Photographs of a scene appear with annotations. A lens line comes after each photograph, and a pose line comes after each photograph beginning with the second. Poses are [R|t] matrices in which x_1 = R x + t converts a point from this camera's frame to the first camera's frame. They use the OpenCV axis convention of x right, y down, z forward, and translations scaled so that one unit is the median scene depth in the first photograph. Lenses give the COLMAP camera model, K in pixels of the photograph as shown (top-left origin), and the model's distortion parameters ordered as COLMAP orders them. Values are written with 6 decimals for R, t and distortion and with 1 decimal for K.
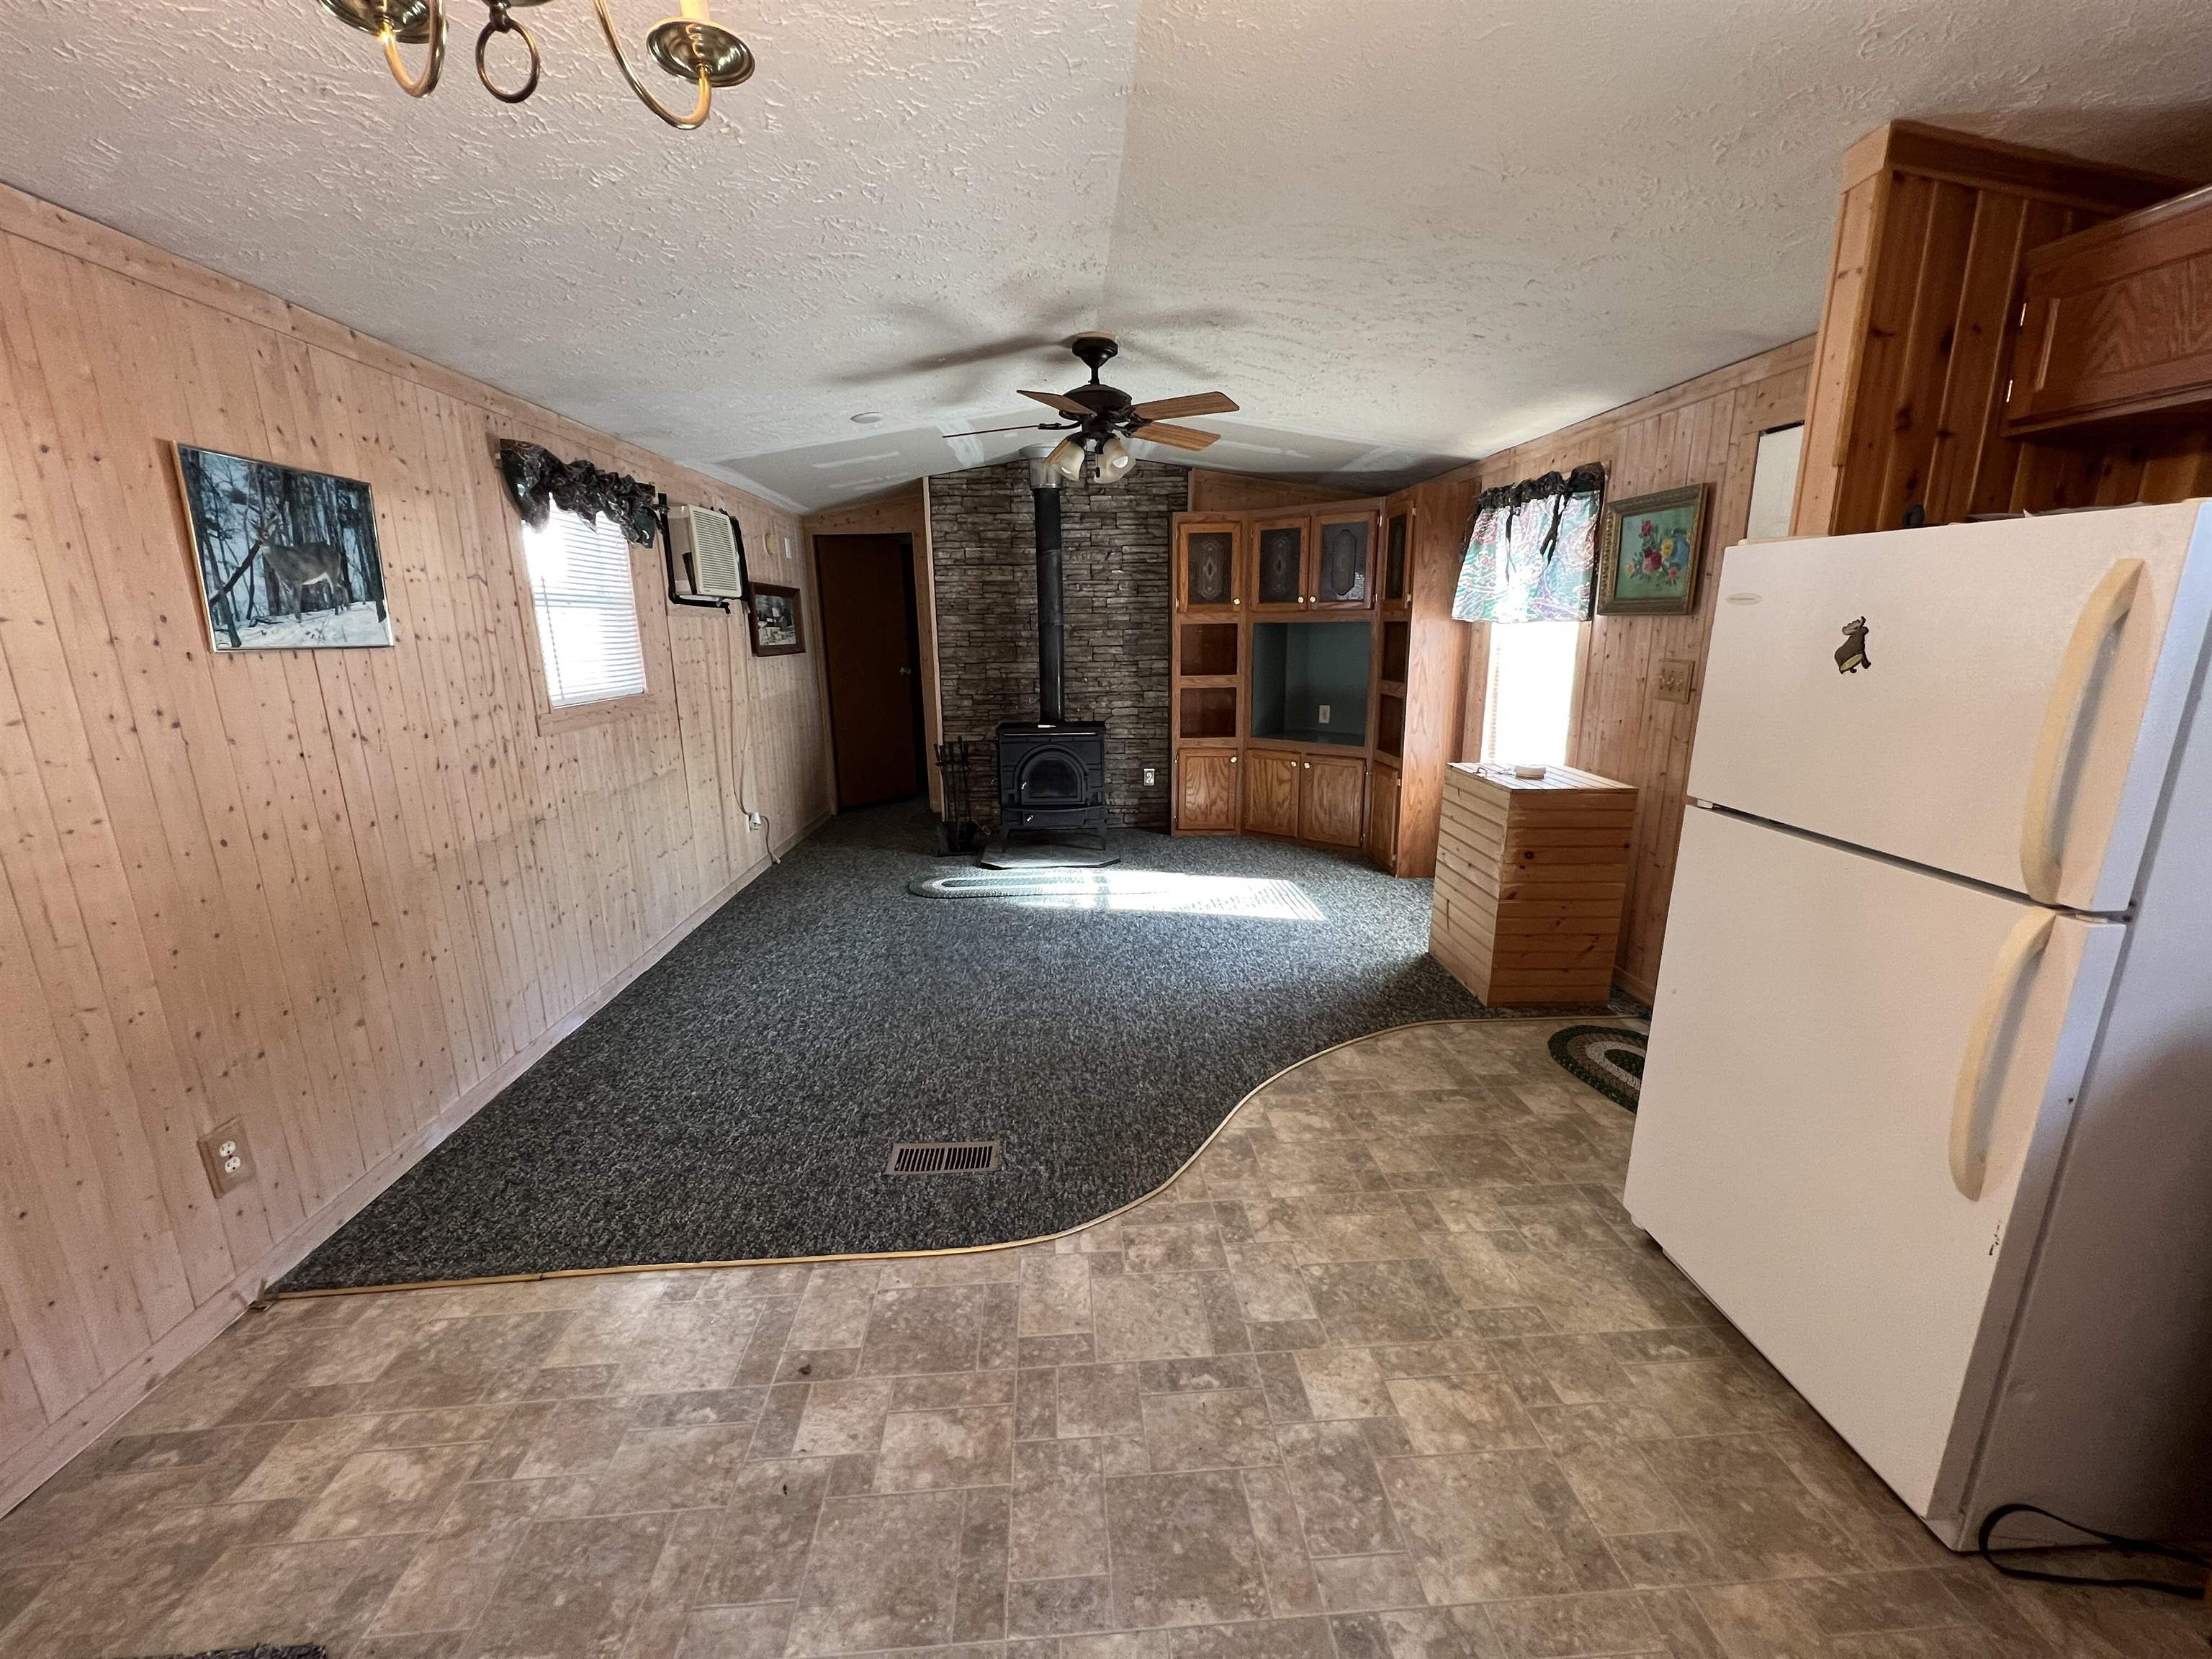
lens RADIAL K [[883.2, 0, 1105.7], [0, 883.2, 823.7], [0, 0, 1]] dist [0.000923, 0.000156]
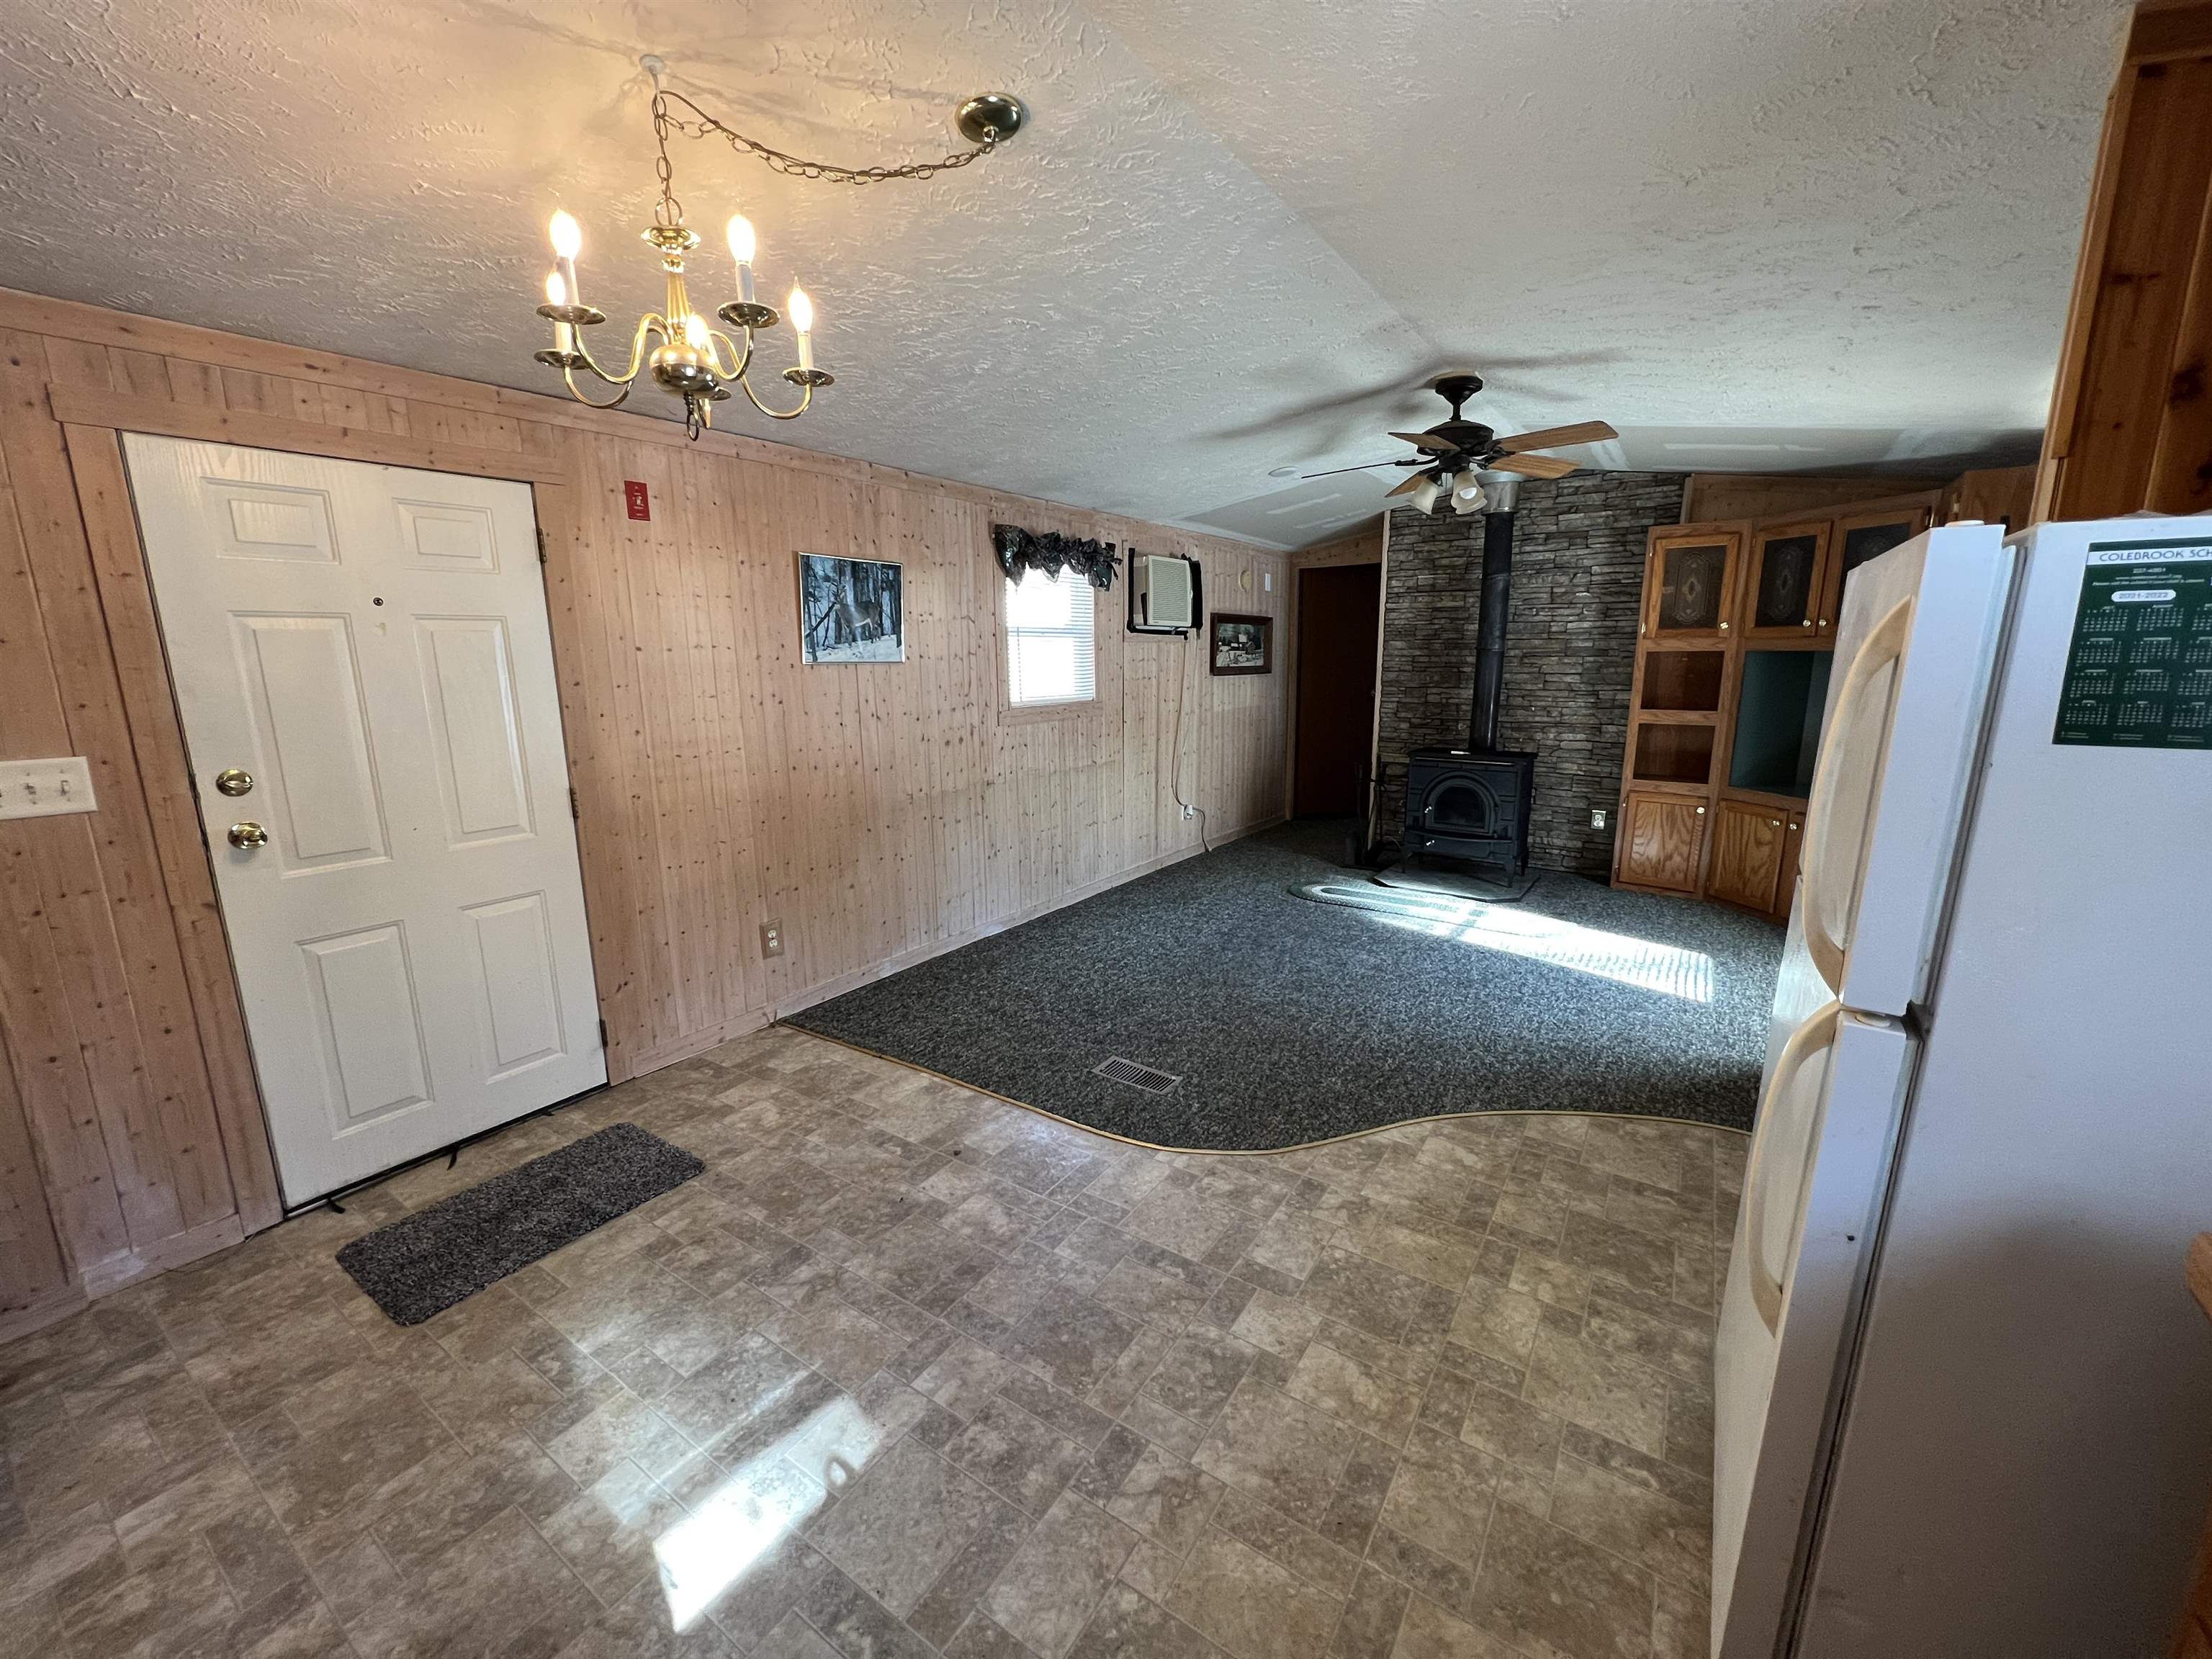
lens RADIAL K [[883.2, 0, 1105.7], [0, 883.2, 823.7], [0, 0, 1]] dist [0.000923, 0.000156]
pose [[0.791946, 0.125979, -0.597454, 0.376981], [-0.140021, 0.989878, 0.023122, 0.001674], [0.594320, 0.065345, 0.801570, -0.042254]]
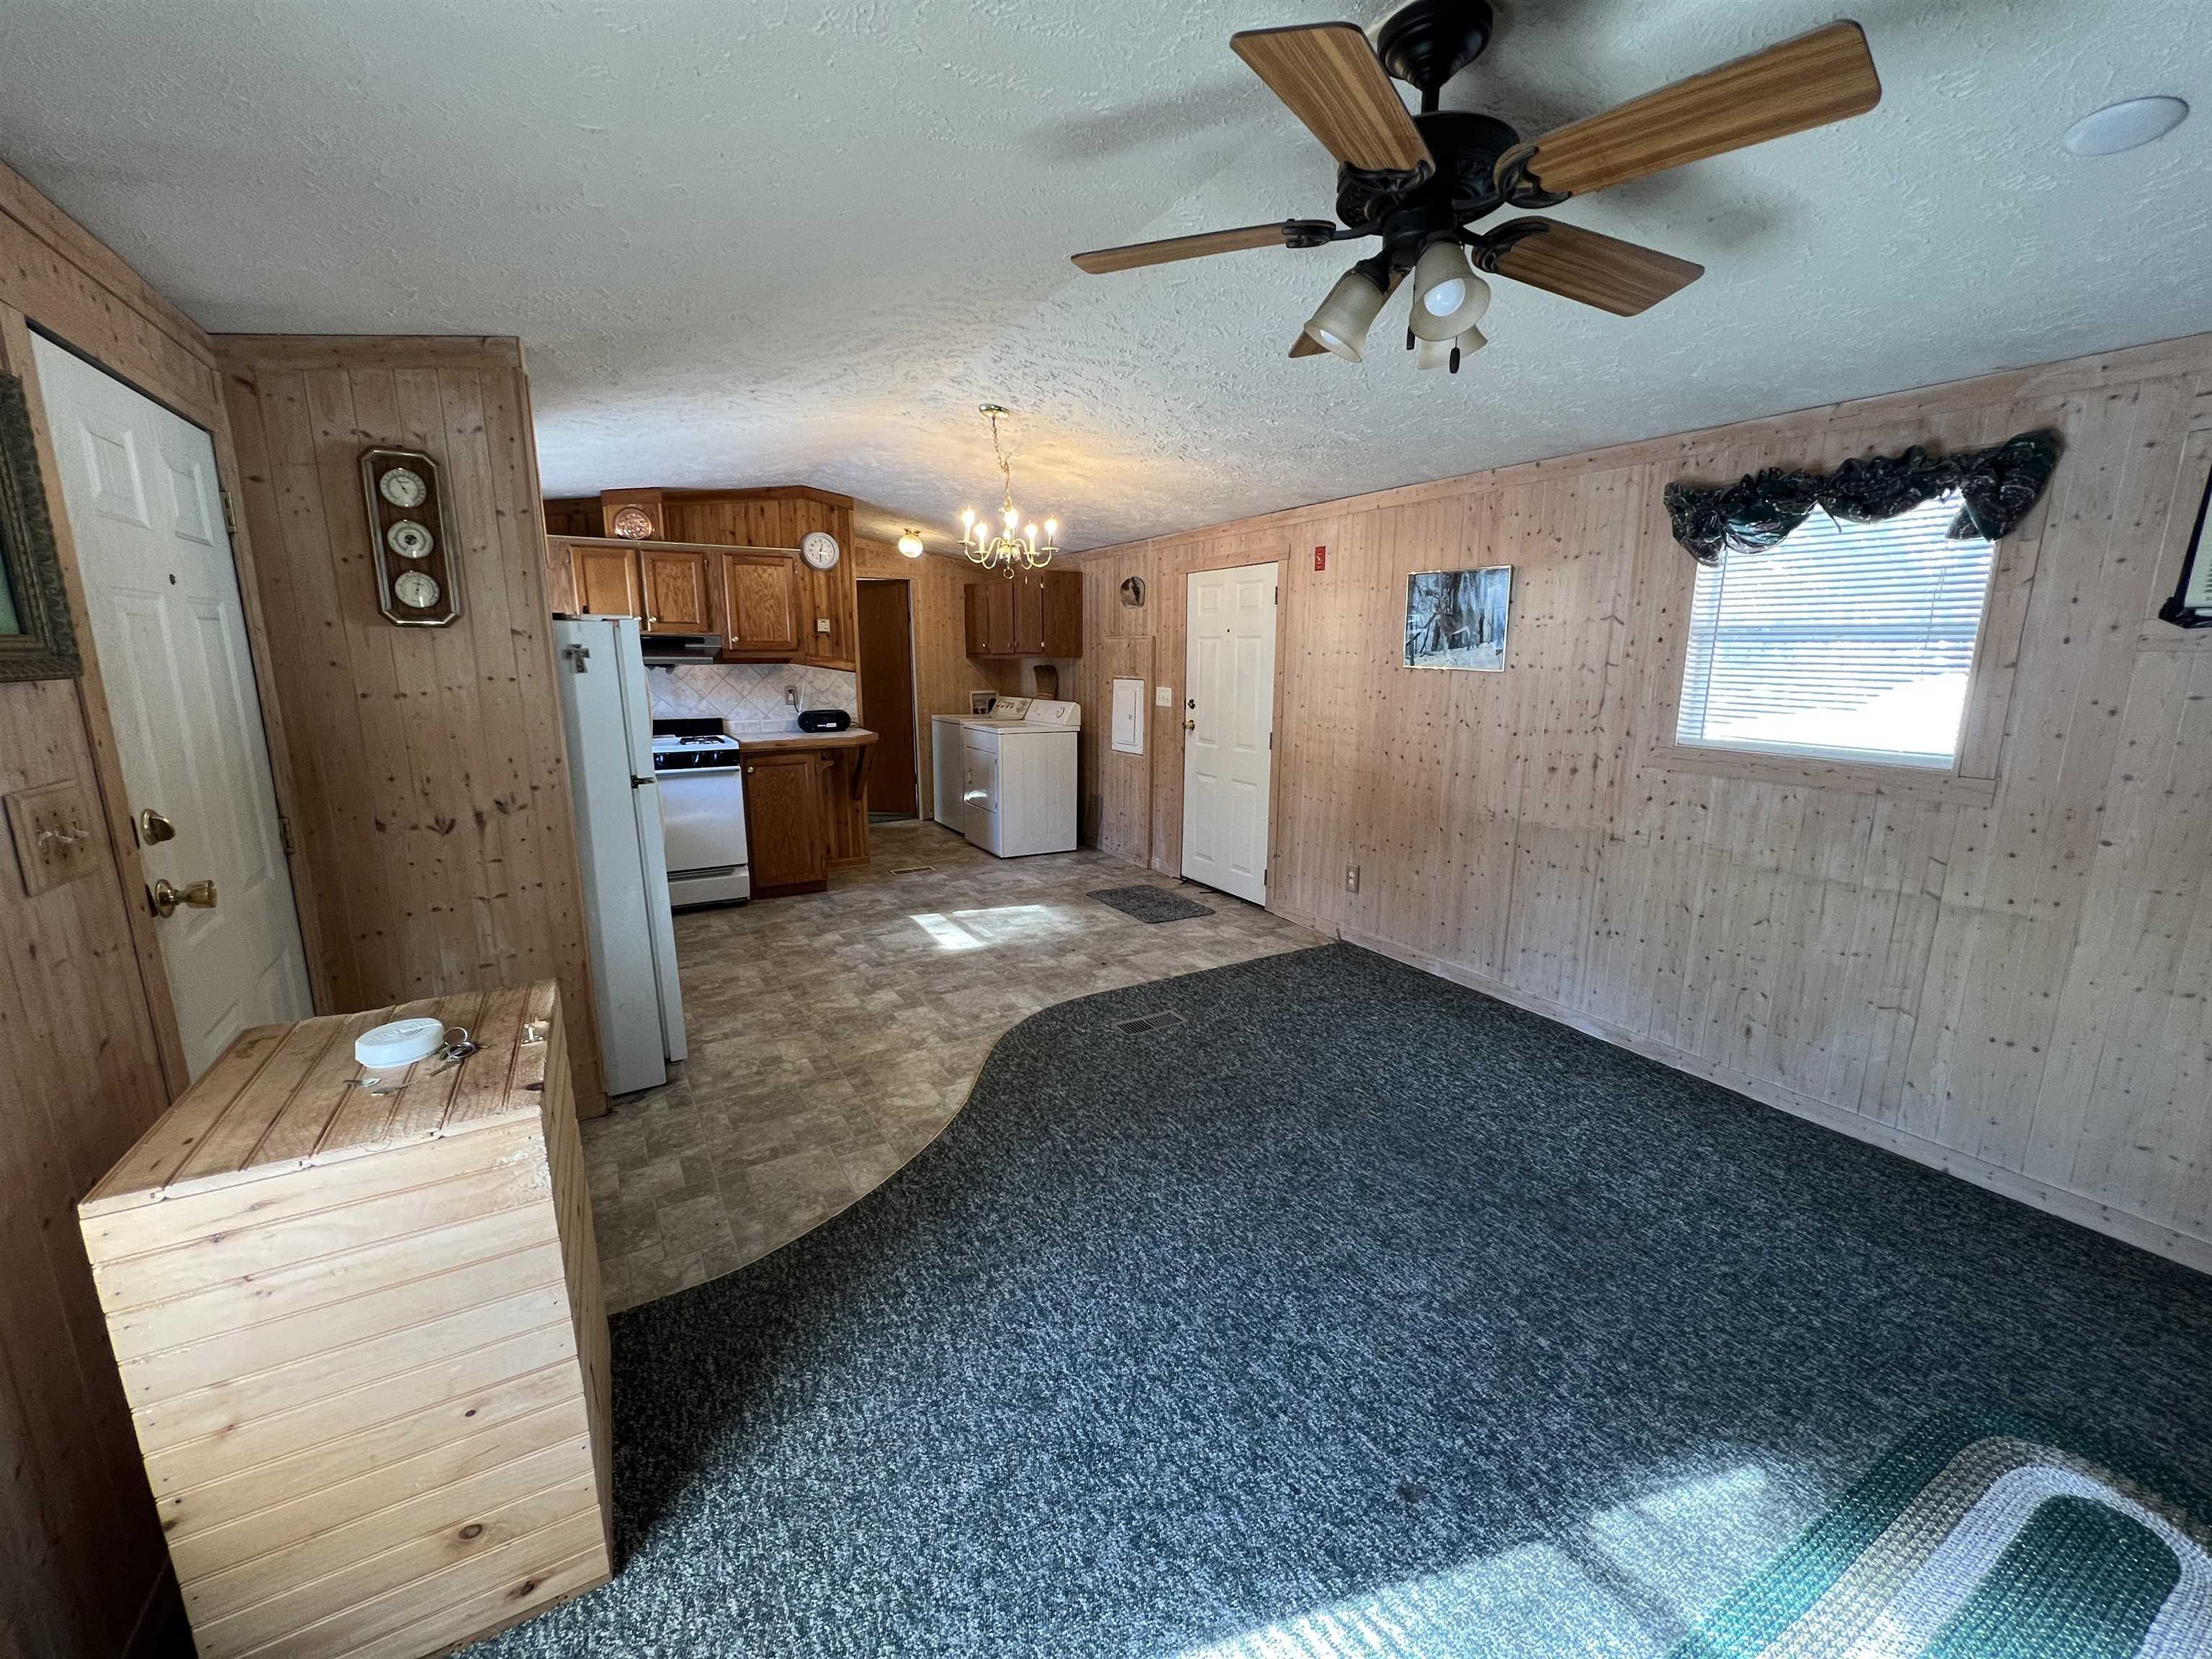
lens RADIAL K [[883.2, 0, 1105.7], [0, 883.2, 823.7], [0, 0, 1]] dist [0.000923, 0.000156]
pose [[-0.889063, 0.098456, -0.447073, 0.390482], [-0.095791, 0.914969, 0.391990, -0.379893], [0.447652, 0.391329, -0.804033, 1.562863]]
